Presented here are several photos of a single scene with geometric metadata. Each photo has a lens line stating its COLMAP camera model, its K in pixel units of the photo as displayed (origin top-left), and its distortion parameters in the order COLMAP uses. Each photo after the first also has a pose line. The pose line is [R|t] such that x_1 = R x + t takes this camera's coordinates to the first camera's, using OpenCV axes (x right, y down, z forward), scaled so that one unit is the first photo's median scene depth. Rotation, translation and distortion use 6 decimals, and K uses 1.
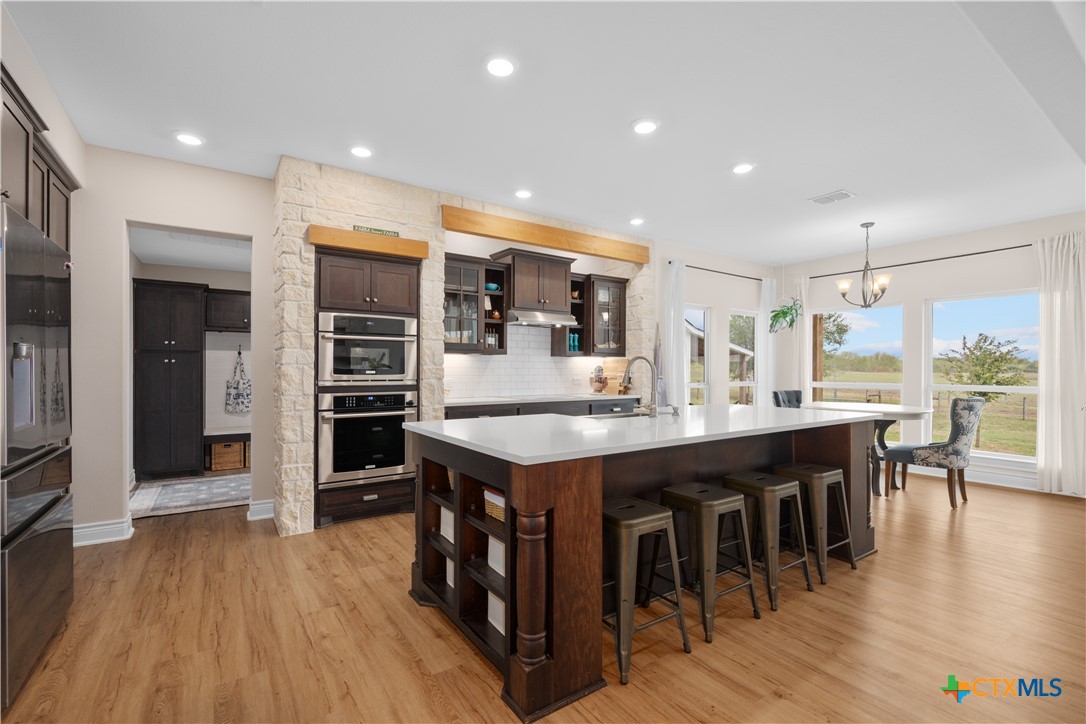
lens RADIAL K [[463.5, 0, 535.0], [0, 463.5, 364.8], [0, 0, 1]] dist [0.000963, 0.000040]
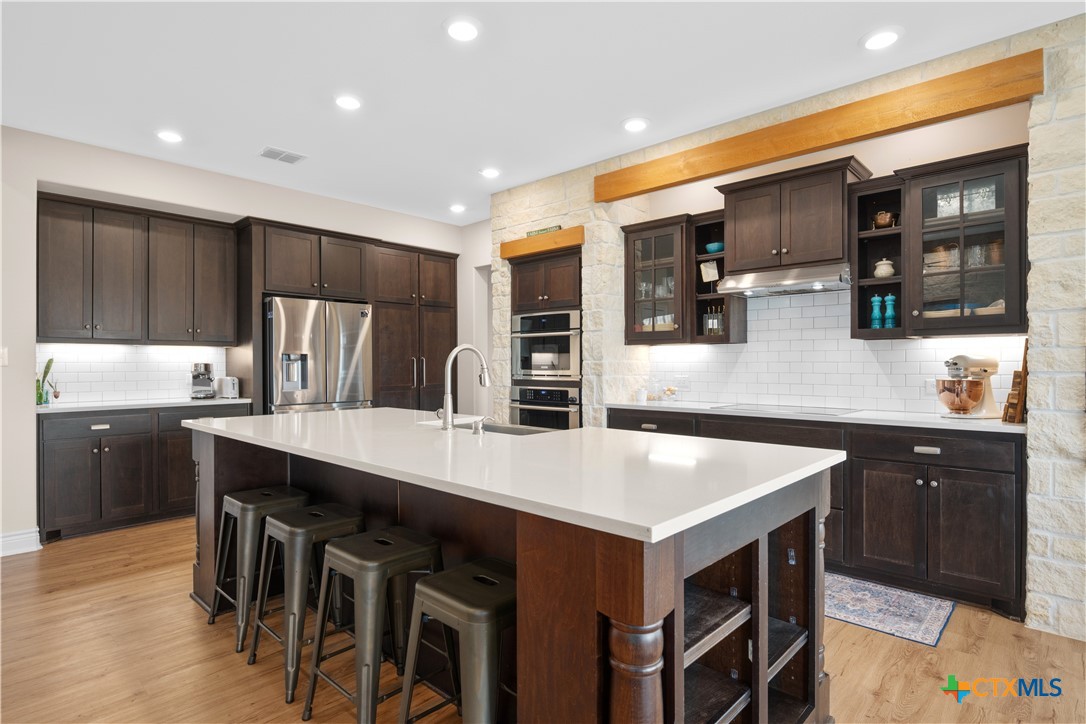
lens RADIAL K [[583.0, 0, 538.1], [0, 583.0, 367.9], [0, 0, 1]] dist [-0.002559, -0.001318]
pose [[0.223183, -0.003173, -0.974771, 0.870126], [0.008418, 0.999964, -0.001328, 0.017341], [0.974740, -0.007909, 0.223202, 0.656893]]
